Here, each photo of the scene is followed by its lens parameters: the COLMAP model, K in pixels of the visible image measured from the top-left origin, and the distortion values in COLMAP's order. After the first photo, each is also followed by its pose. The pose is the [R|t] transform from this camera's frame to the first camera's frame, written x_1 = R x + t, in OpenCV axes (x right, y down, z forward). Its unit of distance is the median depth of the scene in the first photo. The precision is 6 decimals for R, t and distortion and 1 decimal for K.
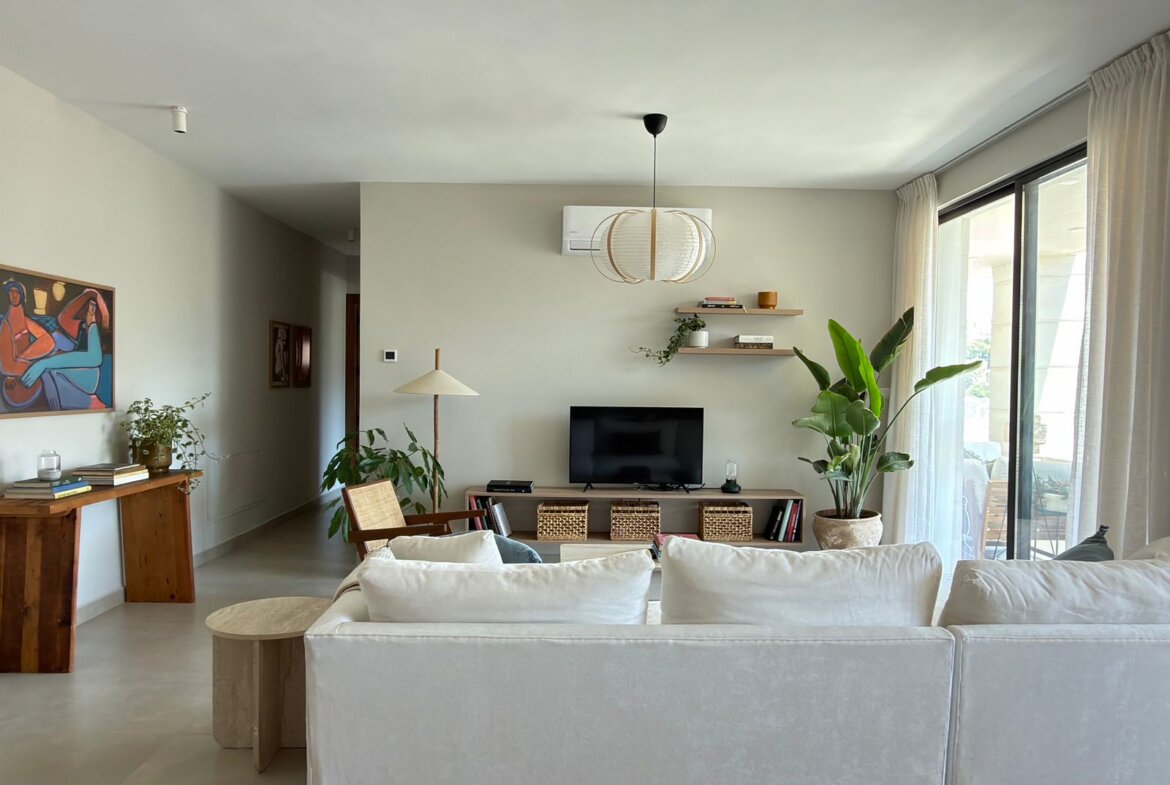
lens RADIAL K [[819.0, 0, 590.0], [0, 819.0, 403.6], [0, 0, 1]] dist [0.025919, -0.012509]
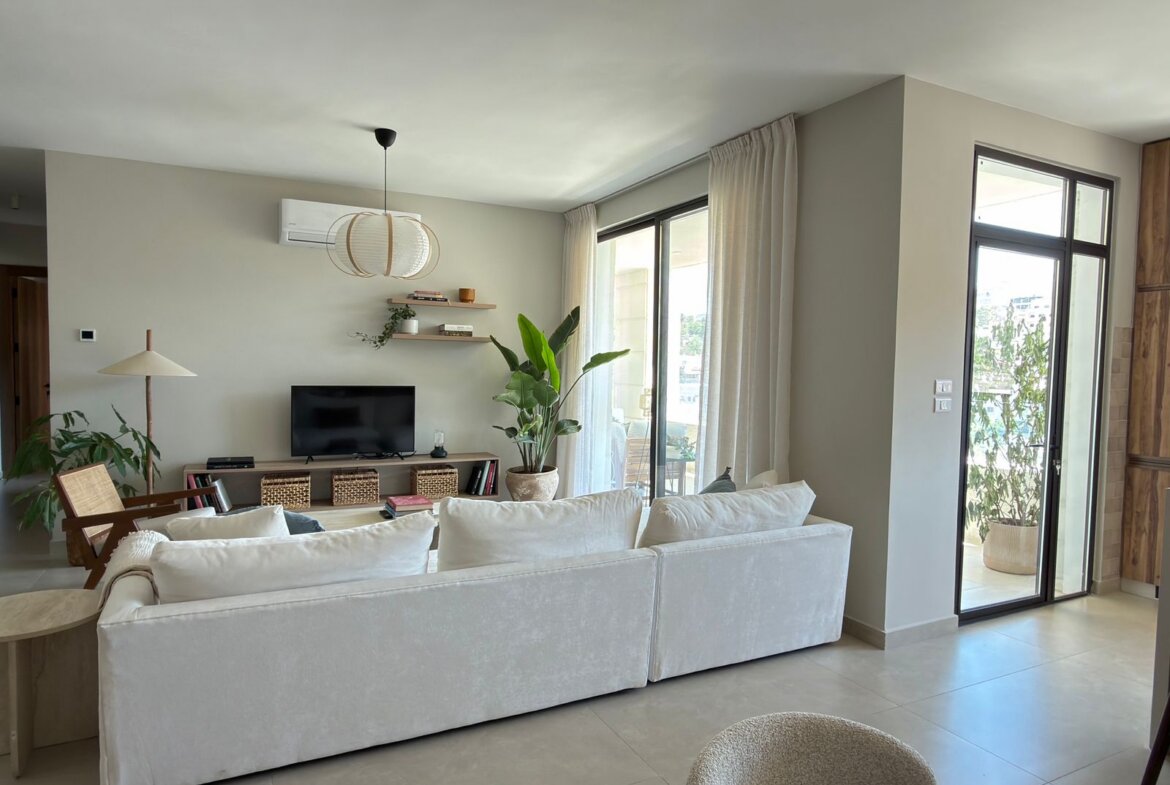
lens RADIAL K [[708.3, 0, 576.9], [0, 708.3, 397.4], [0, 0, 1]] dist [0.013367, 0.005941]
pose [[0.907456, -0.016947, 0.419805, -0.082325], [0.005354, 0.999572, 0.028778, -0.006873], [-0.420113, -0.023867, 0.907158, -0.008660]]
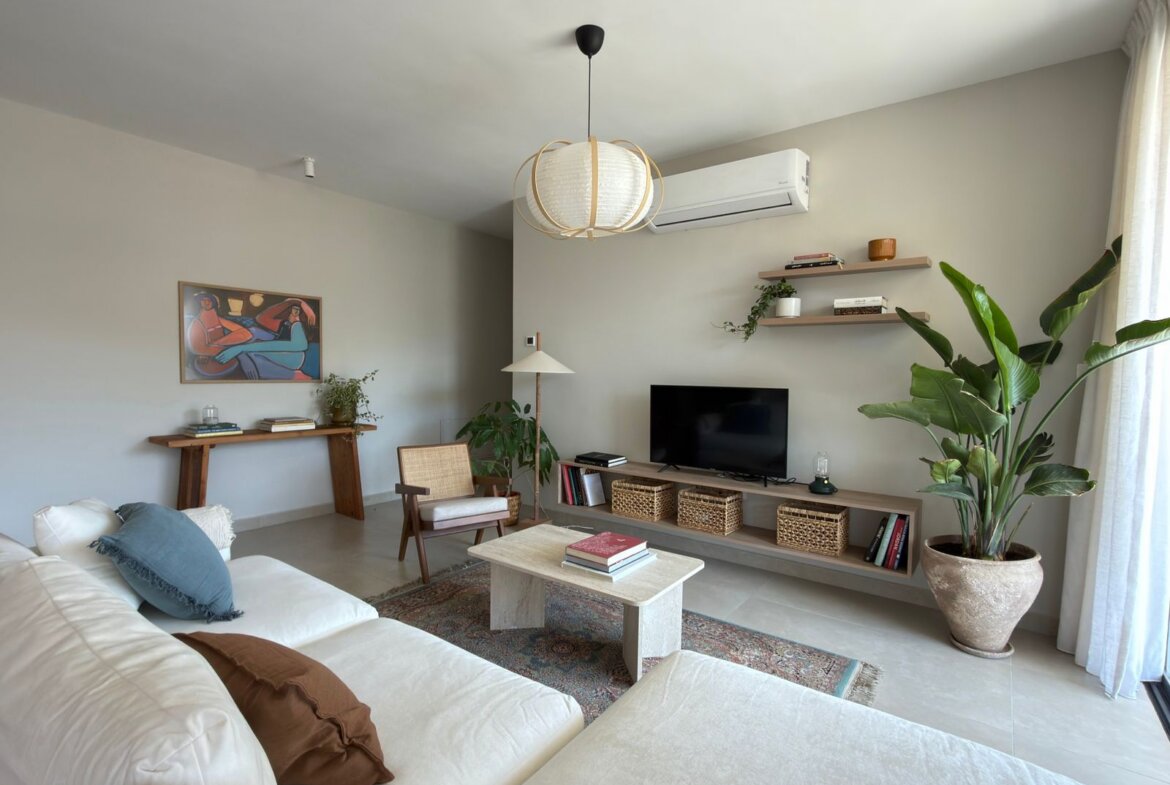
lens RADIAL K [[558.5, 0, 584.5], [0, 558.5, 396.8], [0, 0, 1]] dist [0.011748, -0.000046]
pose [[0.780159, 0.026544, -0.625018, 0.367294], [-0.018996, 0.999644, 0.018743, 0.007220], [0.625293, -0.002750, 0.780385, 0.458247]]
